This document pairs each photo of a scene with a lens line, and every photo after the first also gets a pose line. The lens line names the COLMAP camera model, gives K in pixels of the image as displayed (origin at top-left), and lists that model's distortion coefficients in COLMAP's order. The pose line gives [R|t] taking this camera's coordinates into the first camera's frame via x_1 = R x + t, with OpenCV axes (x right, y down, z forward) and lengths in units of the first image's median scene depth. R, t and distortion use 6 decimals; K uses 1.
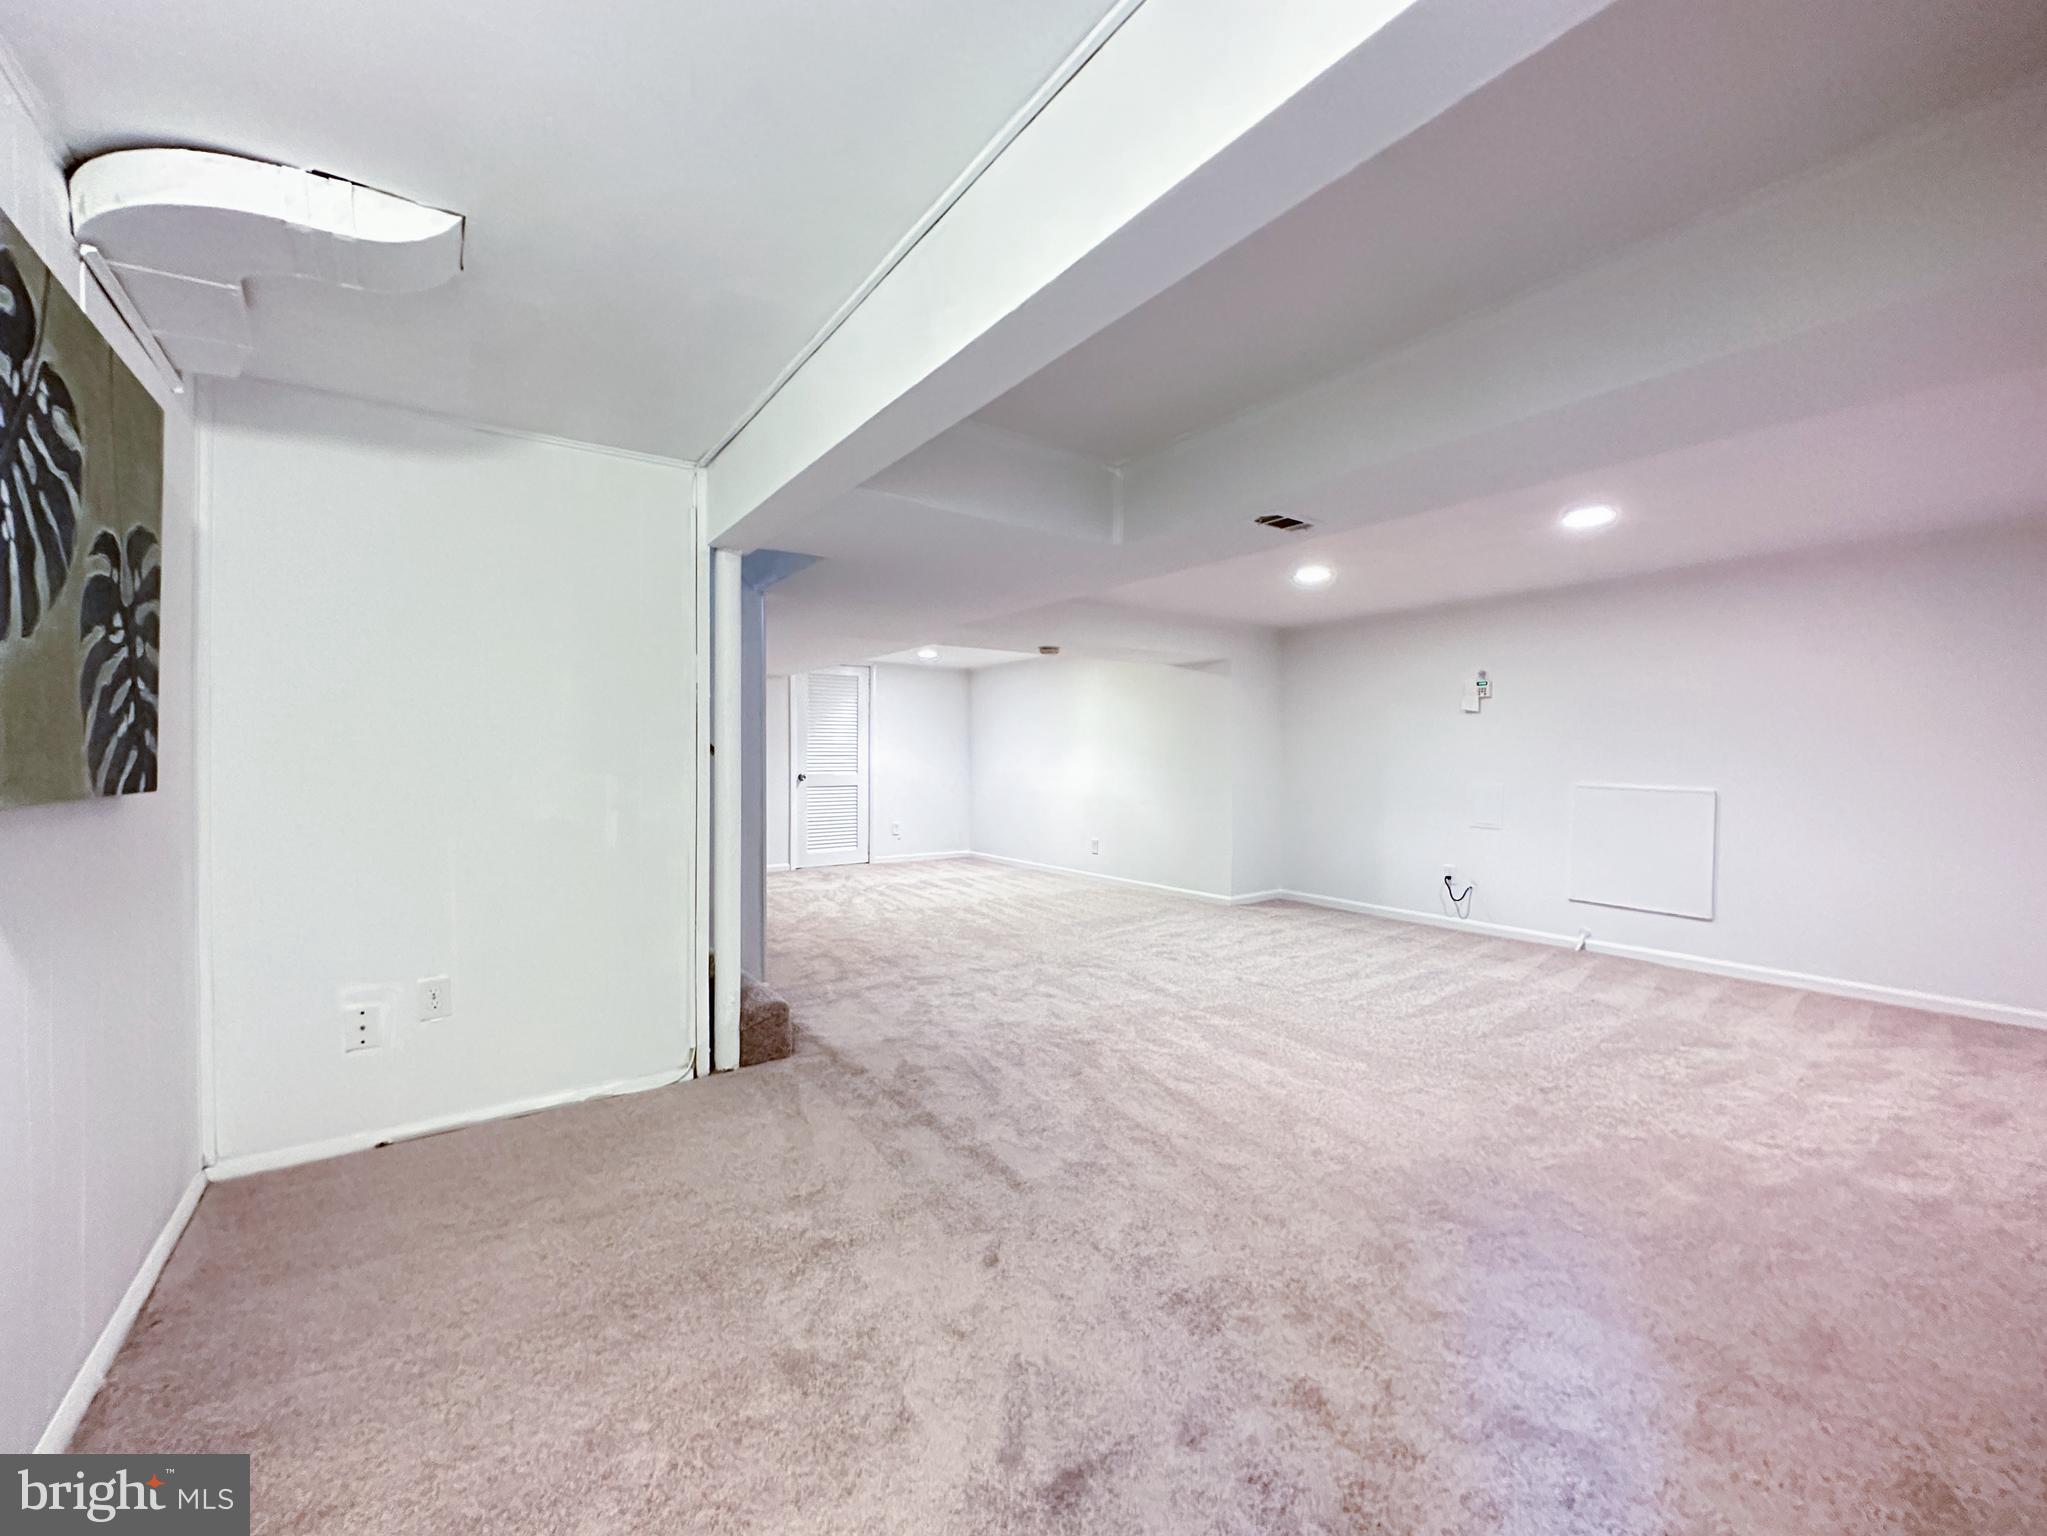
lens RADIAL K [[832.2, 0, 1023.5], [0, 832.2, 768.0], [0, 0, 1]] dist [0.000519, 0.000359]
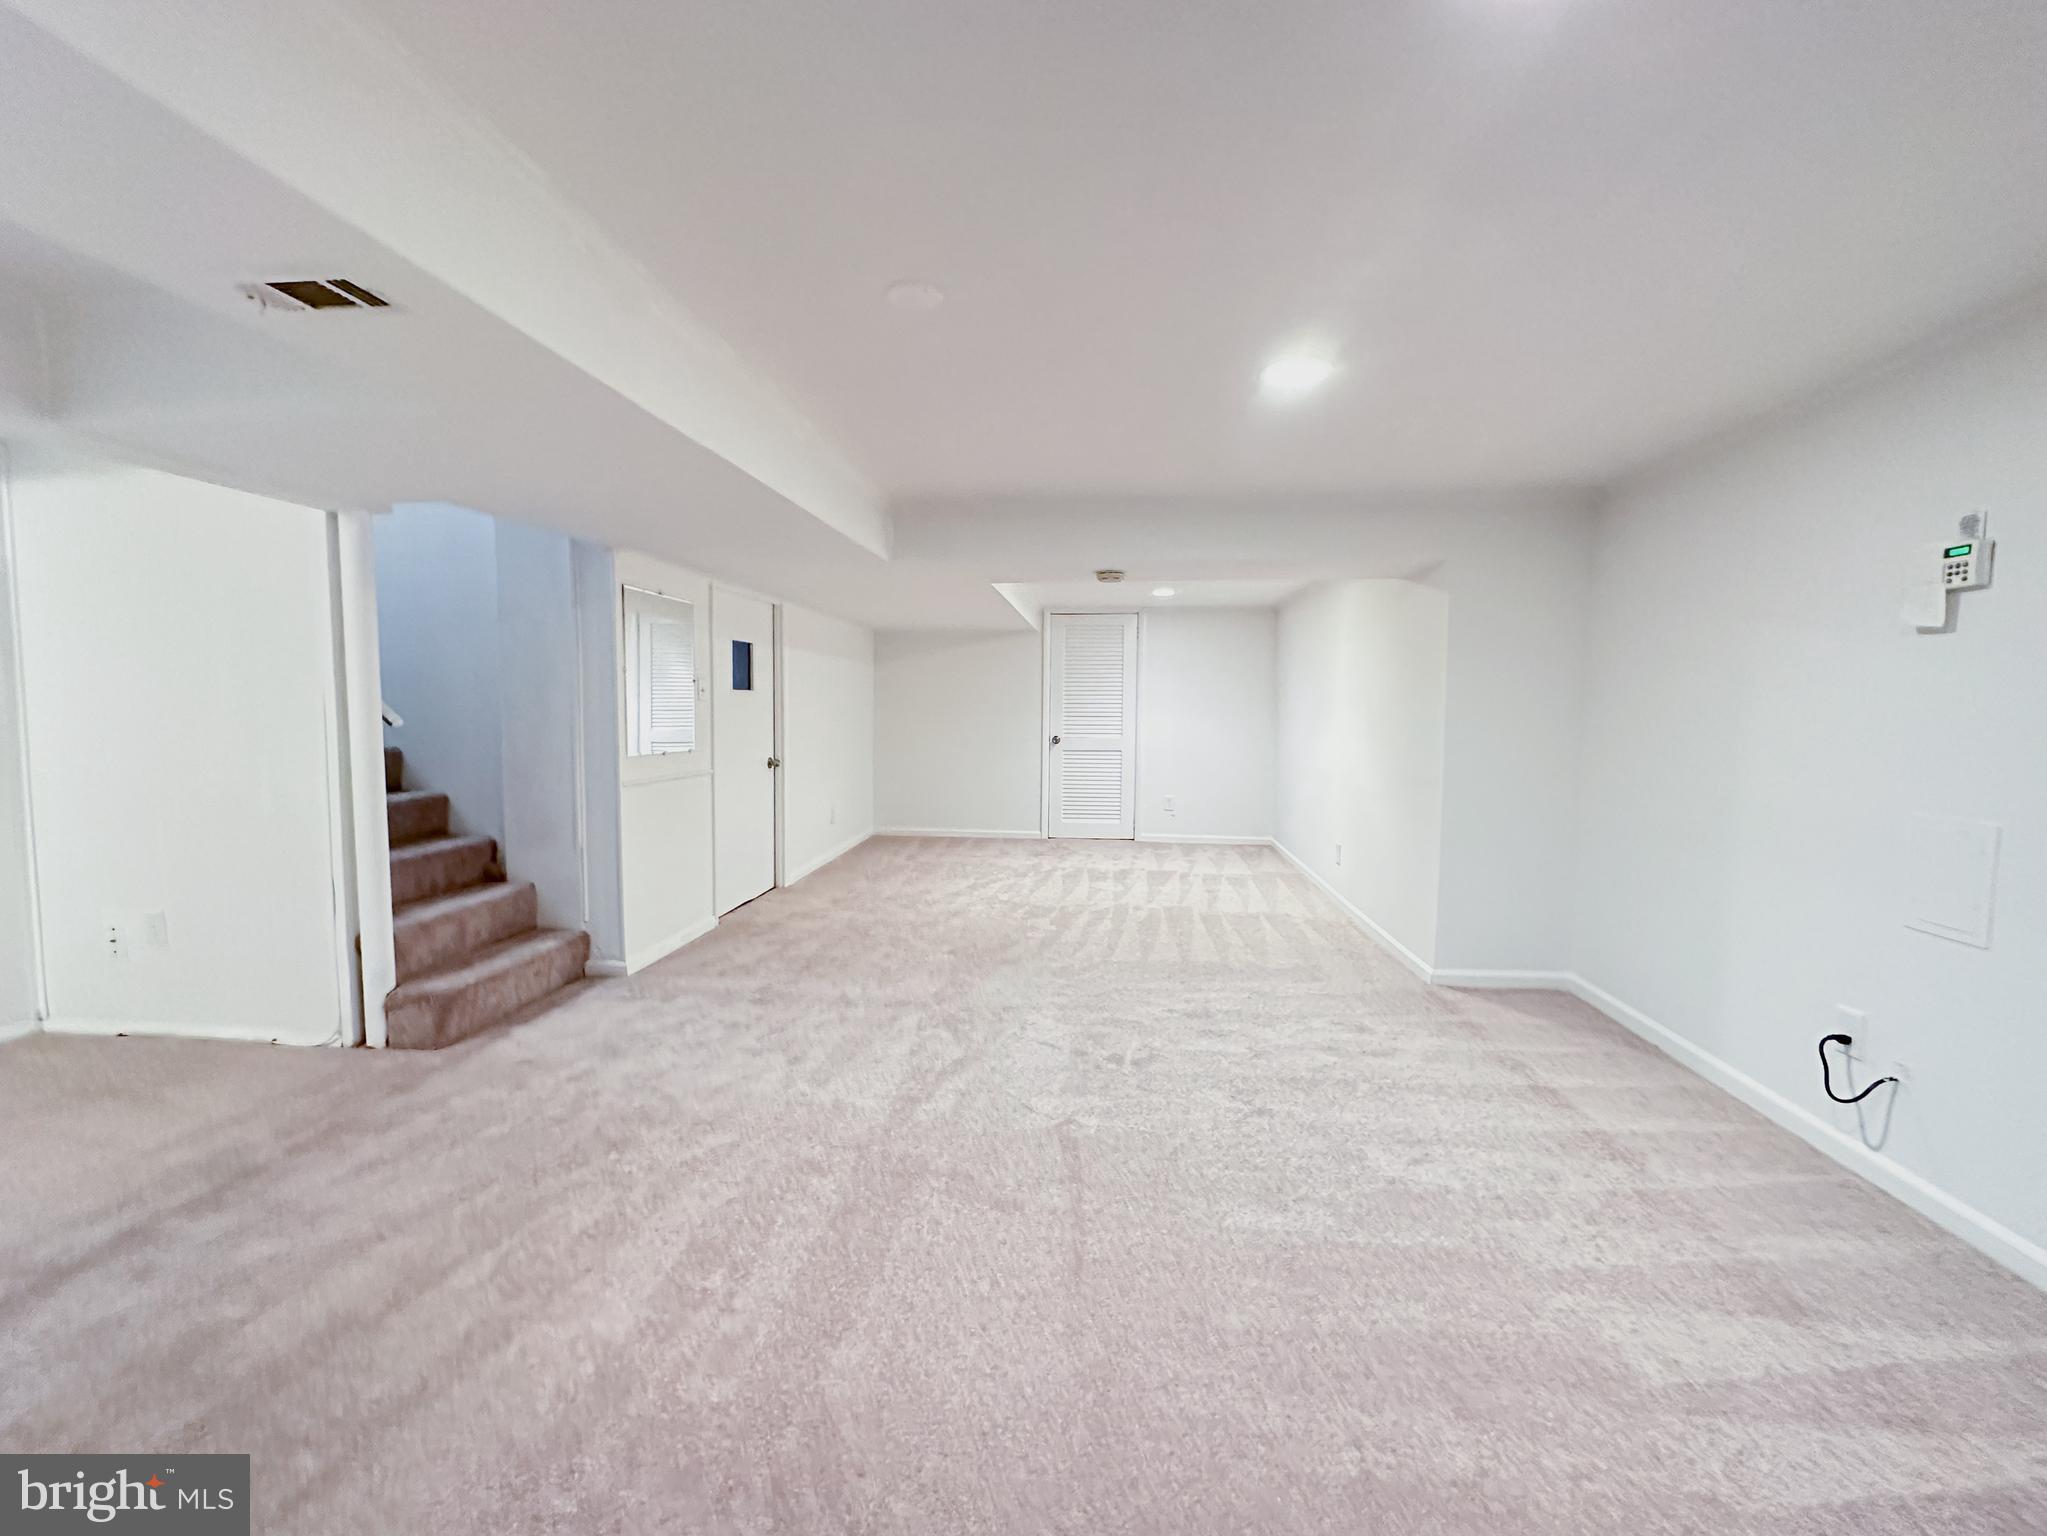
lens RADIAL K [[832.2, 0, 1023.5], [0, 832.2, 768.0], [0, 0, 1]] dist [0.000519, 0.000359]
pose [[0.745984, 0.052110, -0.663922, 0.645542], [-0.013648, 0.997921, 0.062989, -0.030877], [0.665824, -0.037928, 0.745145, 0.590686]]
